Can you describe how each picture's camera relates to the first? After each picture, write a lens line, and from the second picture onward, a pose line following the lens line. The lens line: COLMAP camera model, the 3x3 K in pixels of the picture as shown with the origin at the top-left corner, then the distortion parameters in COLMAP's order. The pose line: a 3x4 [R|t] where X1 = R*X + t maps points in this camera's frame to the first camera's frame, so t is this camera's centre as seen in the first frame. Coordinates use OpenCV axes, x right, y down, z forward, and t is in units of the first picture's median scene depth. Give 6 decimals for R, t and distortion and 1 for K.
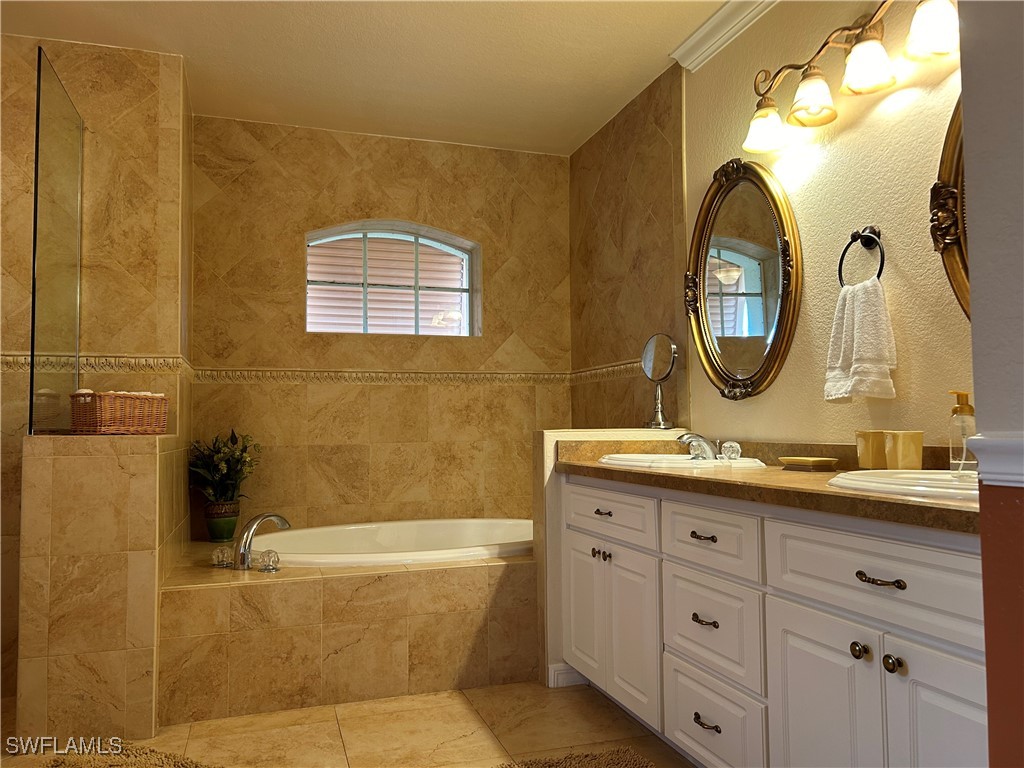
lens RADIAL K [[768.2, 0, 511.9], [0, 768.2, 382.3], [0, 0, 1]] dist [0.034013, -0.029459]
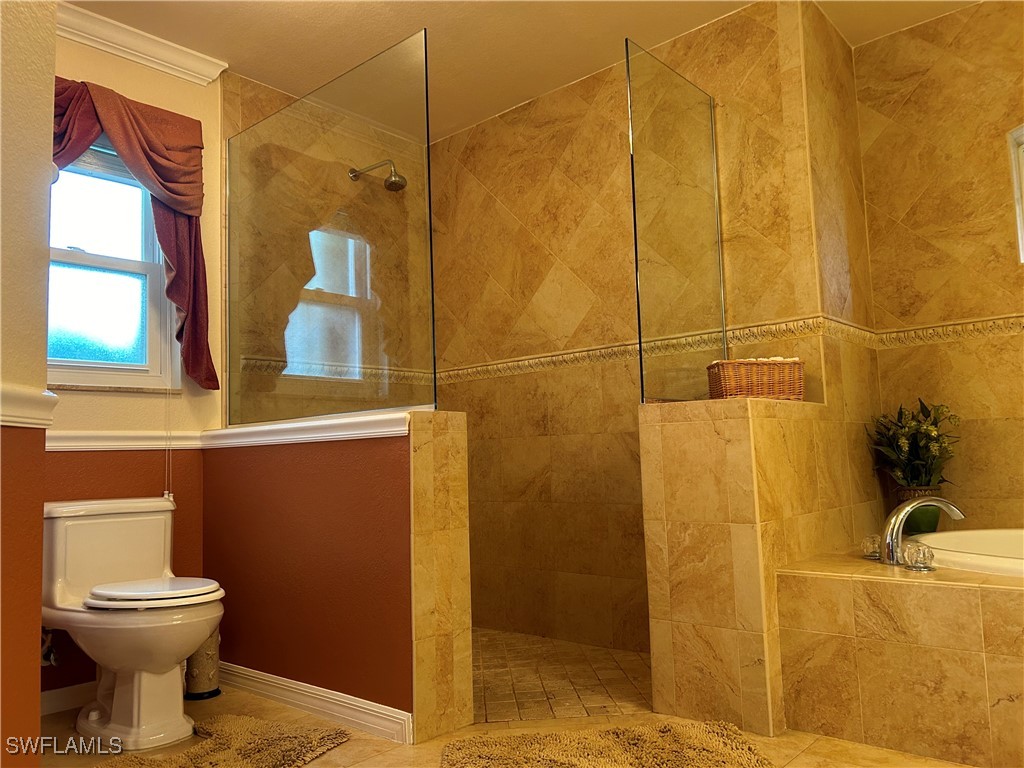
lens RADIAL K [[768.2, 0, 511.1], [0, 768.2, 382.6], [0, 0, 1]] dist [0.034013, -0.029459]
pose [[0.509718, -0.086945, -0.855937, 0.150182], [0.077943, 0.995456, -0.054701, 0.069189], [0.856804, -0.038833, 0.514179, 0.262282]]
